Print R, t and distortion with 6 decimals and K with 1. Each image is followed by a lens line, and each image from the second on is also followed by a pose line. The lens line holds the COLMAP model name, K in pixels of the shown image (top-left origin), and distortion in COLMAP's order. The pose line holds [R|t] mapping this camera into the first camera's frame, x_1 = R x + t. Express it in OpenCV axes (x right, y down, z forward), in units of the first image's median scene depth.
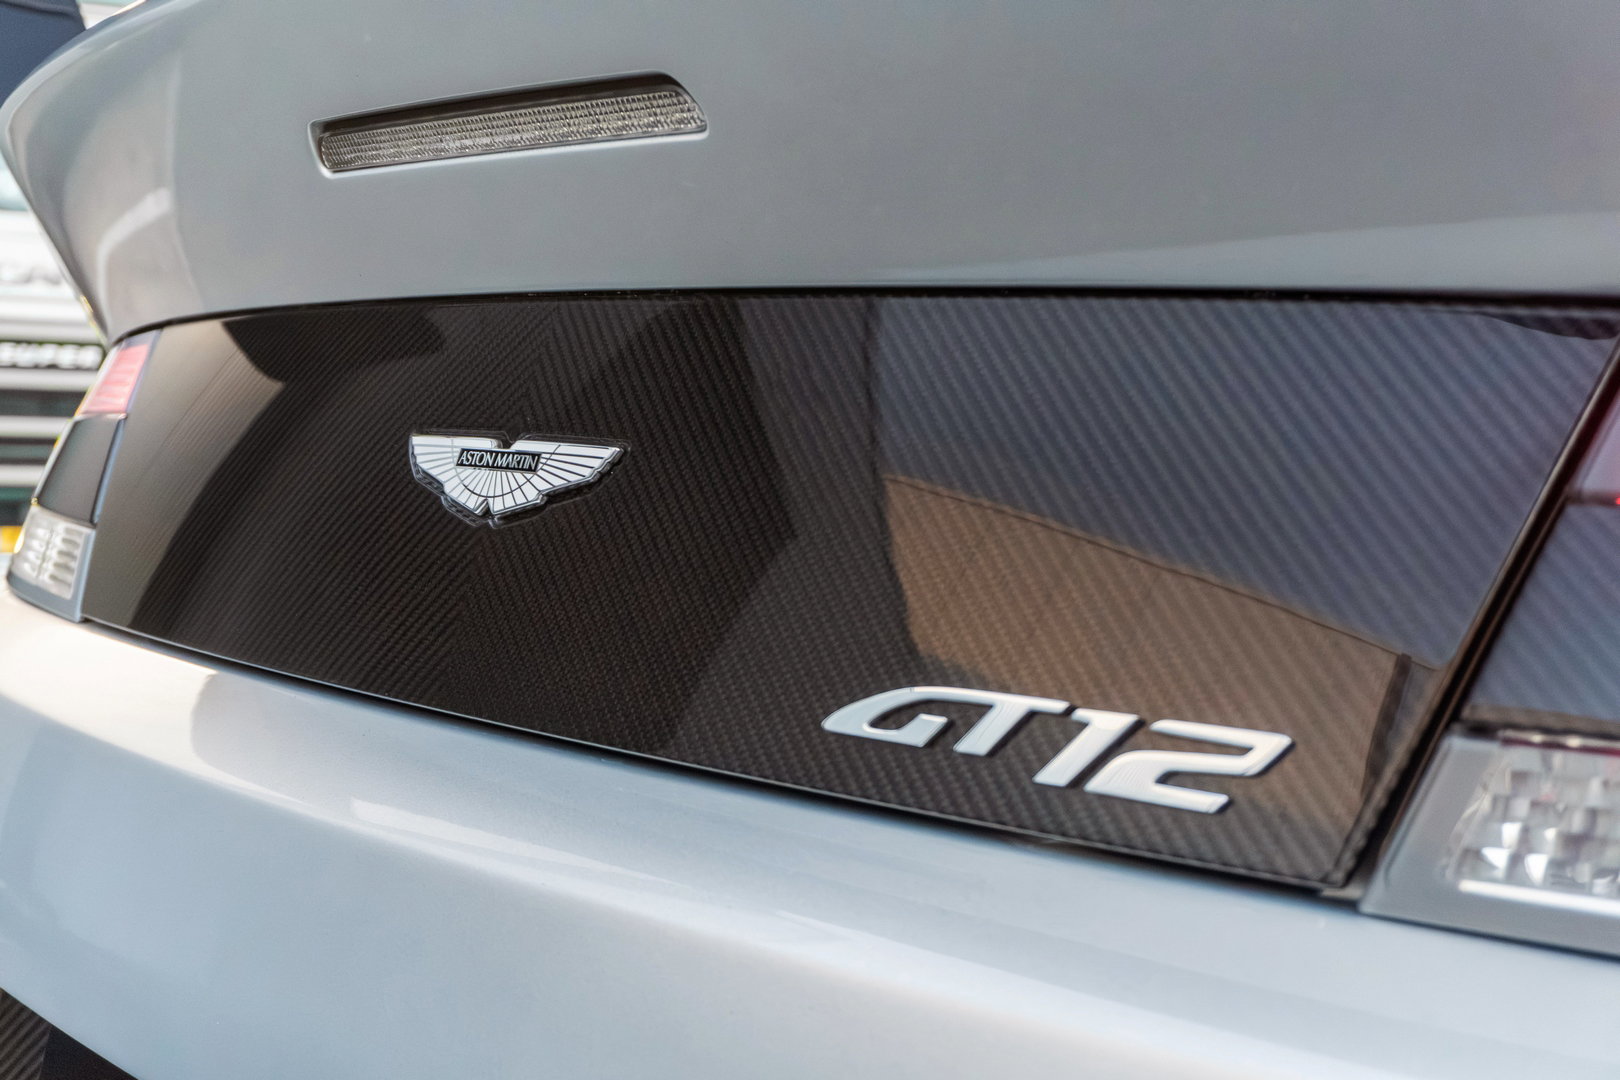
lens RADIAL K [[2078.9, 0, 810.0], [0, 2078.9, 540.0], [0, 0, 1]] dist [-0.008347, -0.049911]
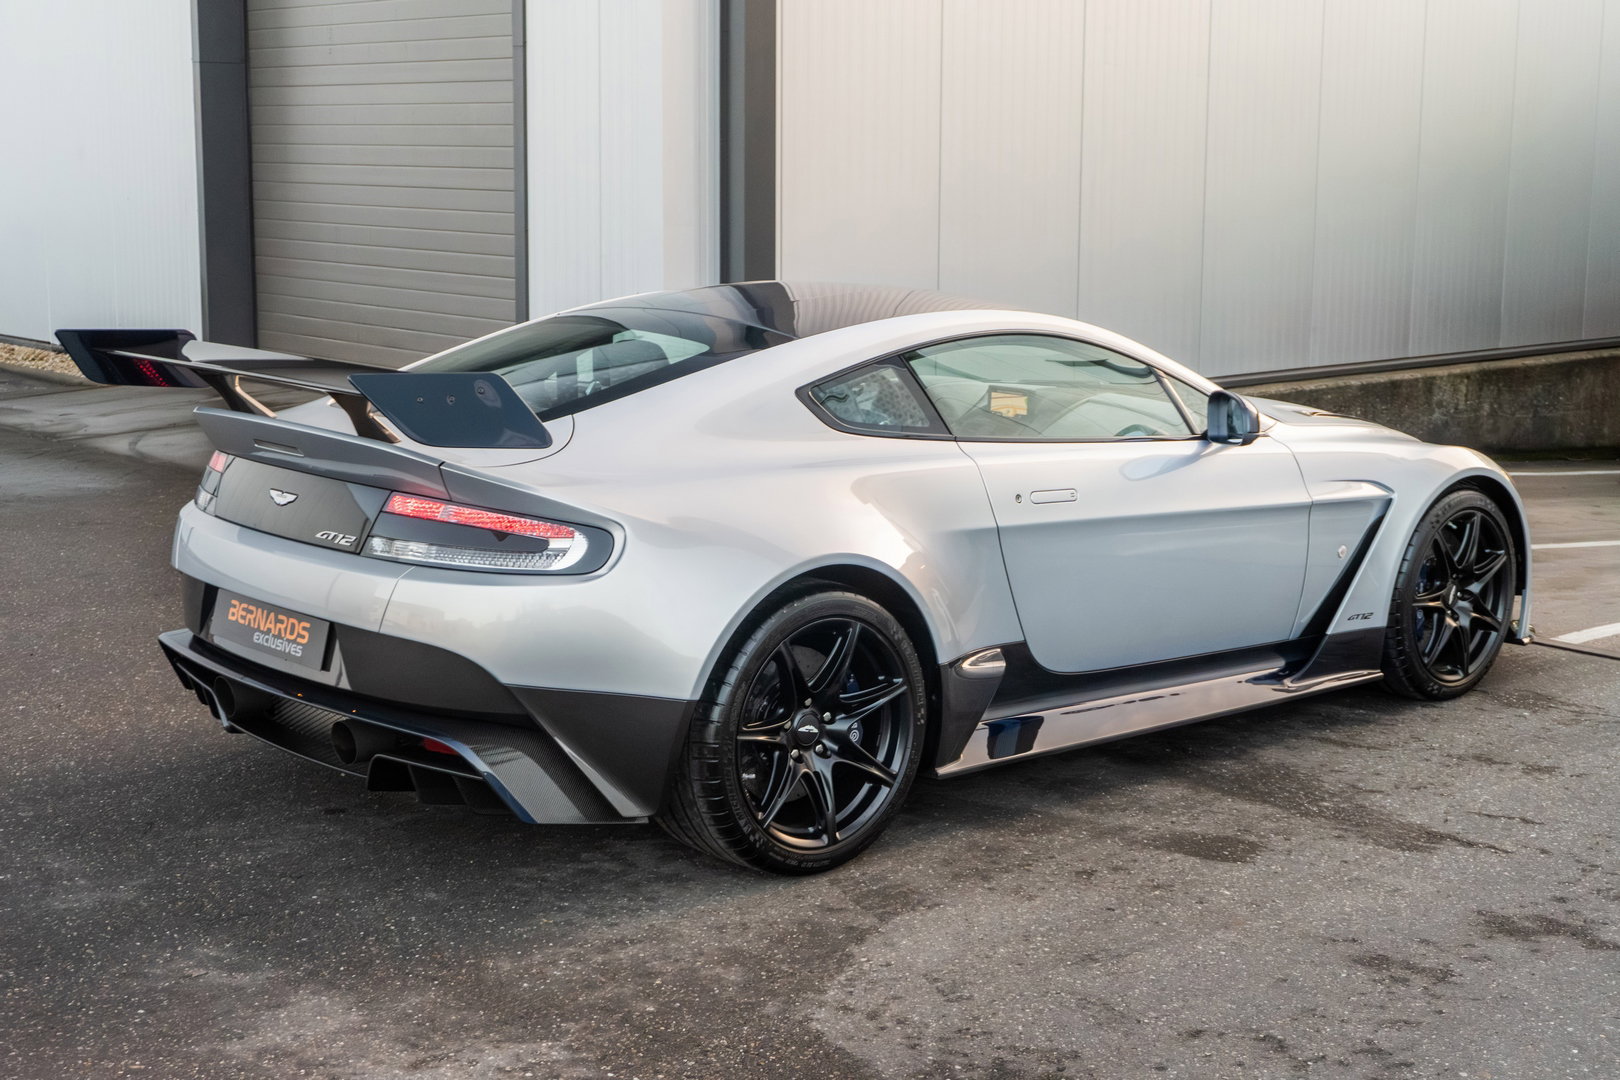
lens RADIAL K [[2292.5, 0, 810.0], [0, 2292.5, 540.0], [0, 0, 1]] dist [-0.026930, -0.008112]
pose [[0.999439, 0.013295, -0.030740, 2.286035], [-0.011059, 0.997359, 0.071784, -0.573129], [0.031613, -0.071404, 0.996946, -8.080121]]
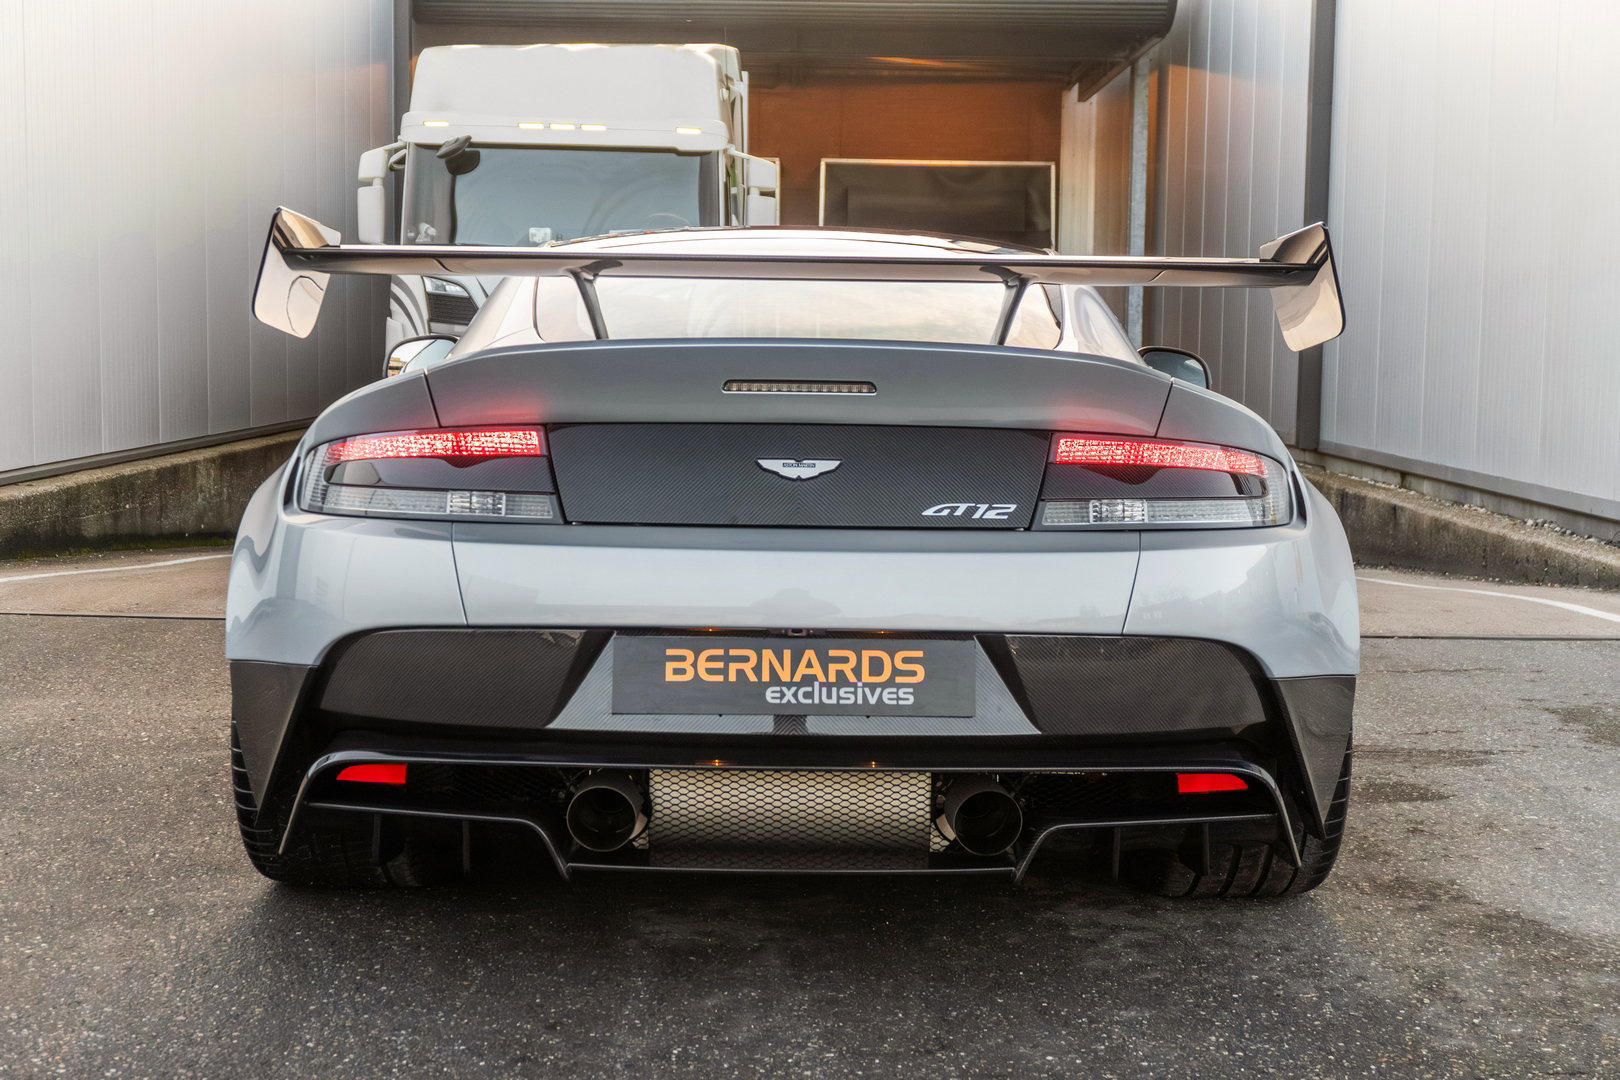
lens RADIAL K [[2078.9, 0, 810.0], [0, 2078.9, 540.0], [0, 0, 1]] dist [-0.008347, -0.049911]
pose [[0.668387, -0.058237, 0.741530, -4.239211], [0.056267, 0.998032, 0.027665, -0.004837], [-0.741682, 0.023232, 0.670349, -2.368153]]
